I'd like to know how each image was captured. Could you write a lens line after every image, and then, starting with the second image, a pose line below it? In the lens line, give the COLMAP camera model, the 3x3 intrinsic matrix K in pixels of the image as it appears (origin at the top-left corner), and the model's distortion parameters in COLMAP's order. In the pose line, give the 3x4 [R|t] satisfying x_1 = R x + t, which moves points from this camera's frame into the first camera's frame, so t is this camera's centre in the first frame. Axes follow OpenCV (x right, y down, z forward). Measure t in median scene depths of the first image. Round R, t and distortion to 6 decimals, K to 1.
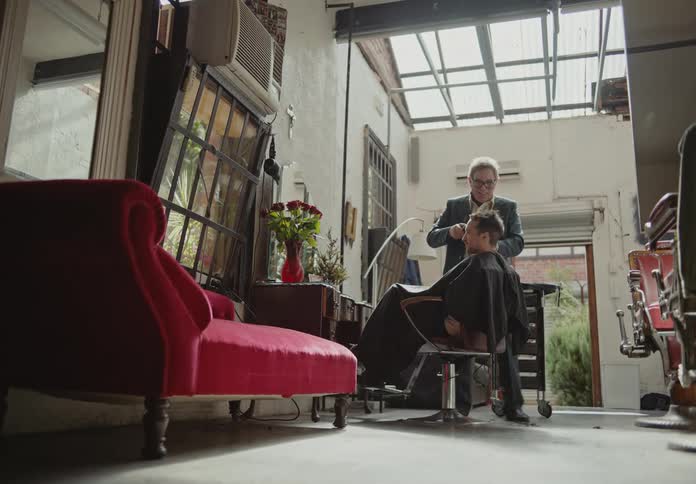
lens RADIAL K [[671.0, 0, 352.5], [0, 671.0, 238.4], [0, 0, 1]] dist [-0.030409, 0.000000]
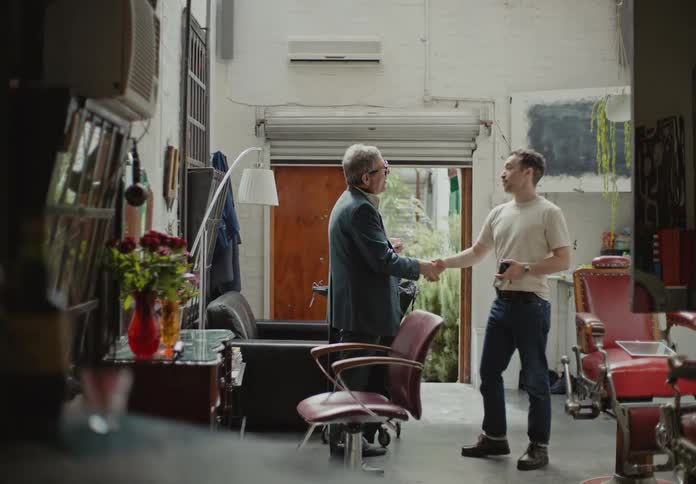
lens RADIAL K [[1002.0, 0, 348.7], [0, 1002.0, 240.9], [0, 0, 1]] dist [-0.118409, 0.000000]
pose [[0.950405, -0.011096, 0.310816, -0.167870], [-0.058148, 0.975402, 0.212625, -0.208195], [-0.305530, -0.220153, 0.926382, 0.008131]]
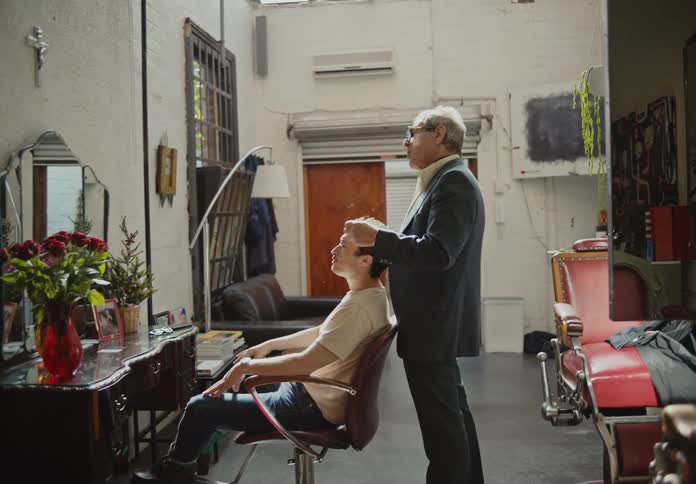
lens RADIAL K [[671.0, 0, 344.6], [0, 671.0, 245.1], [0, 0, 1]] dist [-0.030409, 0.000000]
pose [[0.981631, -0.051027, 0.183837, 0.054289], [0.003593, 0.968343, 0.249596, -0.144156], [-0.190754, -0.244351, 0.950740, 0.308198]]
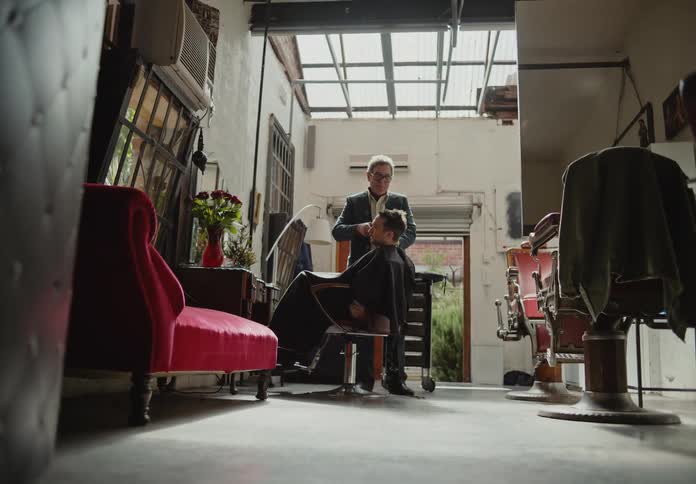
lens RADIAL K [[671.0, 0, 353.4], [0, 671.0, 238.5], [0, 0, 1]] dist [-0.030409, 0.000000]
pose [[0.980952, 0.043192, 0.189386, -0.056609], [-0.050112, 0.998234, 0.031903, -0.018615], [-0.187674, -0.040786, 0.981384, -0.072566]]
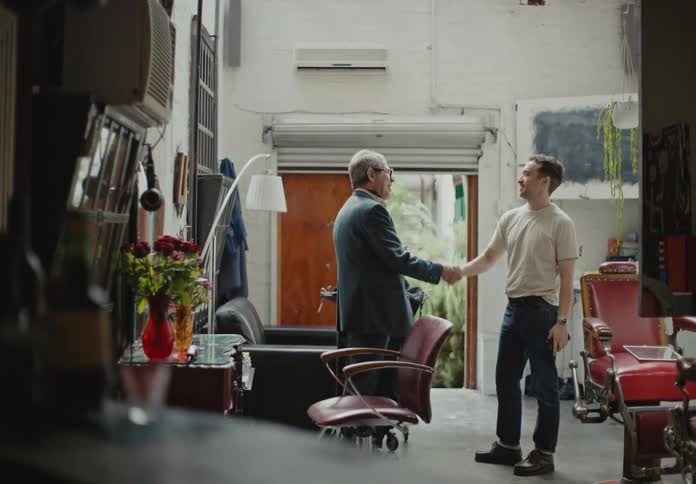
lens RADIAL K [[1002.0, 0, 347.7], [0, 1002.0, 242.7], [0, 0, 1]] dist [-0.118409, 0.000000]
pose [[0.951408, -0.008790, 0.307809, -0.177873], [-0.057957, 0.976617, 0.207027, -0.207777], [-0.302431, -0.214807, 0.928652, 0.000819]]
